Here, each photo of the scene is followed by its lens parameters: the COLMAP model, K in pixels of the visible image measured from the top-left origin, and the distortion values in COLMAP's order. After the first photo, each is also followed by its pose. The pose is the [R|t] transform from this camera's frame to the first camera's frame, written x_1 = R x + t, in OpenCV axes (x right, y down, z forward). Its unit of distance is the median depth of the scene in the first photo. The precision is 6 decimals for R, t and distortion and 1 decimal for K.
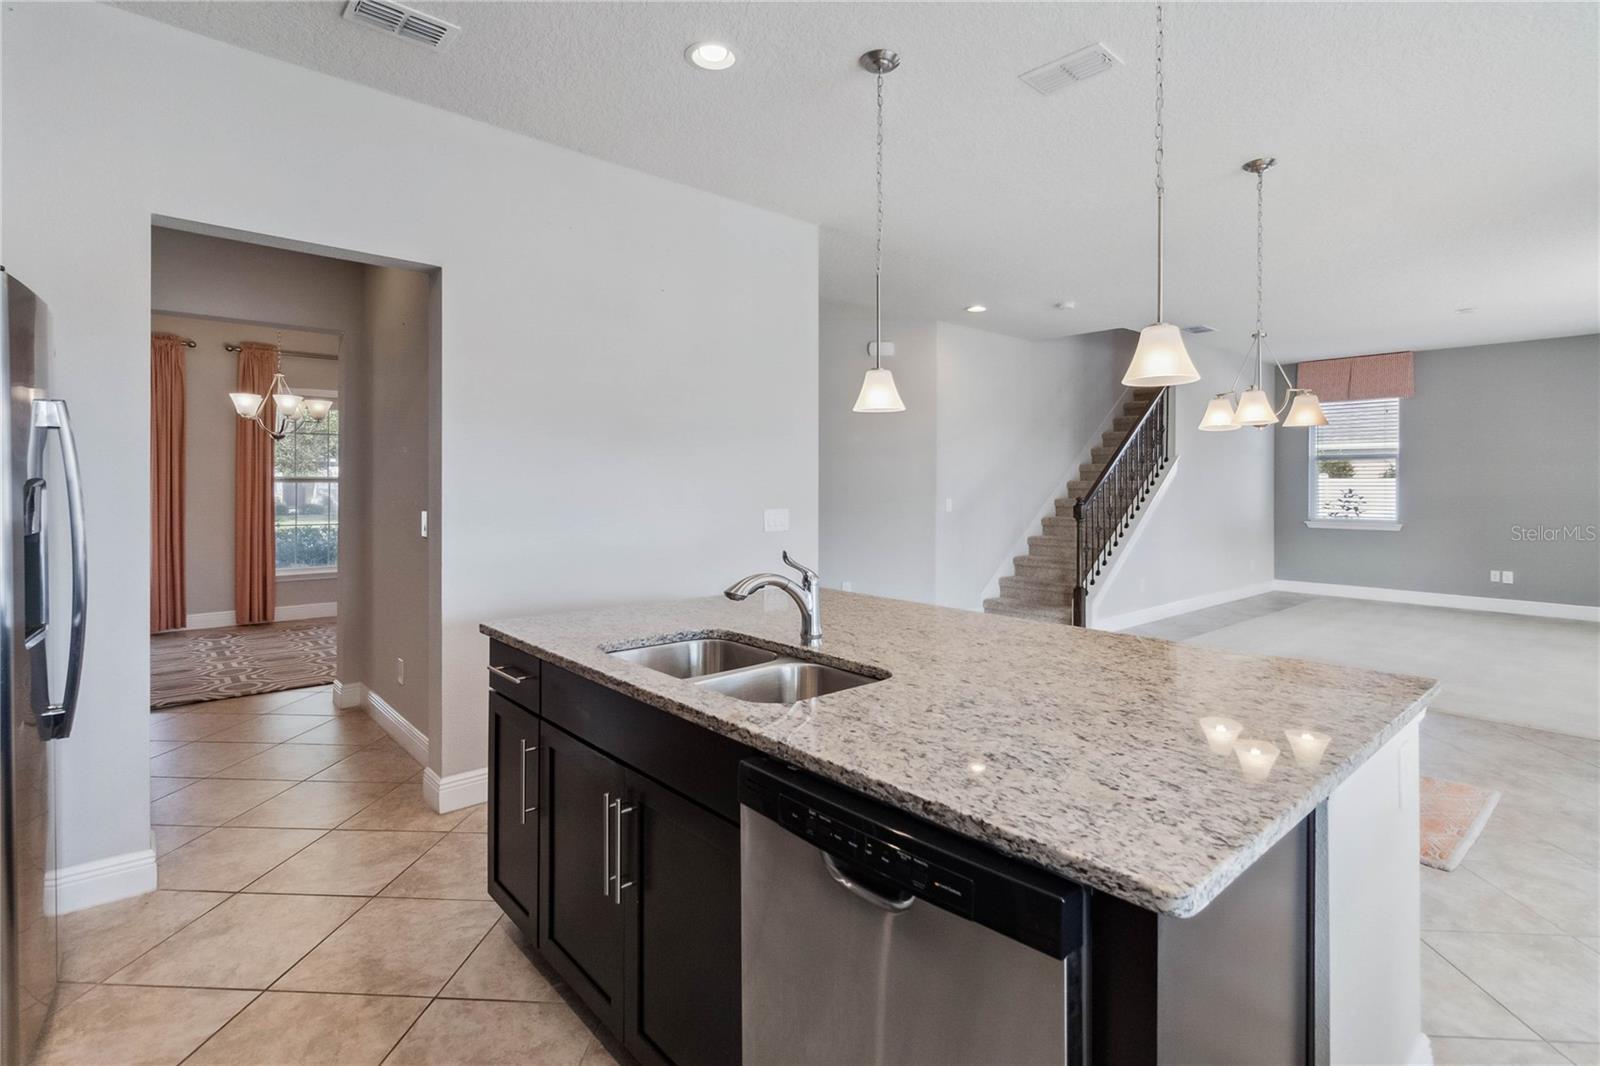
lens RADIAL K [[740.2, 0, 806.2], [0, 740.2, 501.4], [0, 0, 1]] dist [0.001577, -0.000053]
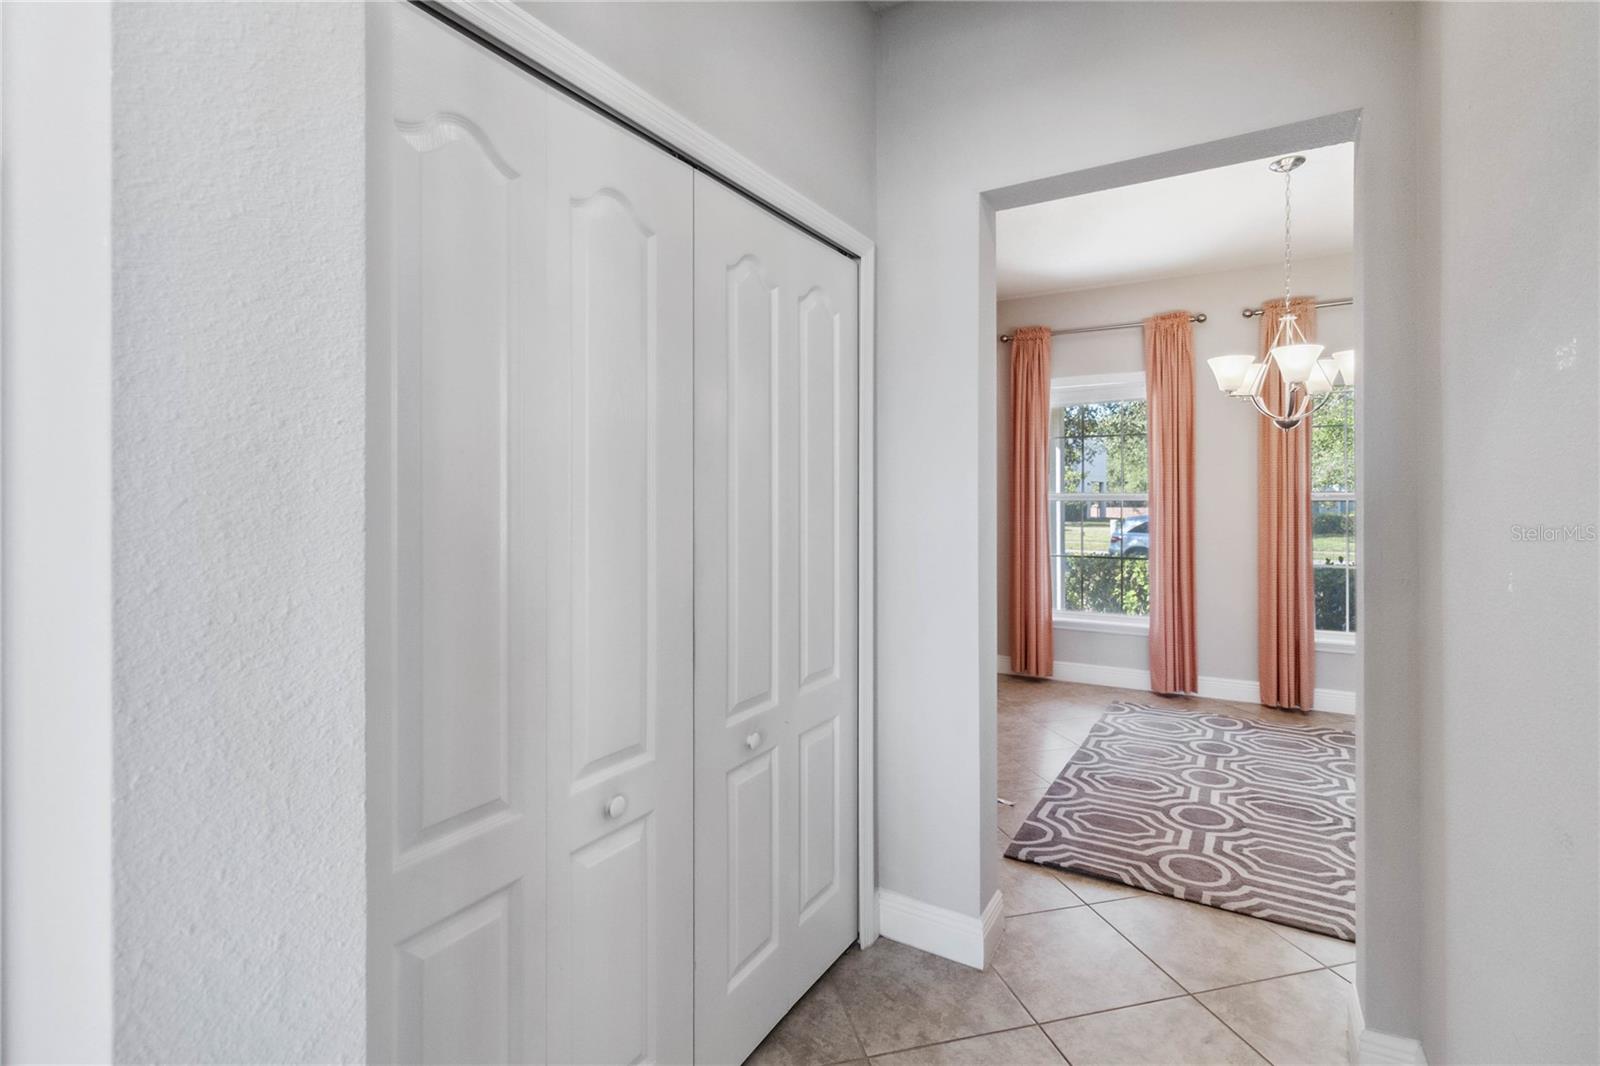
lens RADIAL K [[740.2, 0, 806.2], [0, 740.2, 501.4], [0, 0, 1]] dist [0.001577, -0.000053]
pose [[0.286708, -0.008348, -0.957982, -0.221270], [-0.014700, 0.999806, -0.013112, -0.011237], [0.957905, 0.017842, 0.286530, 0.394269]]
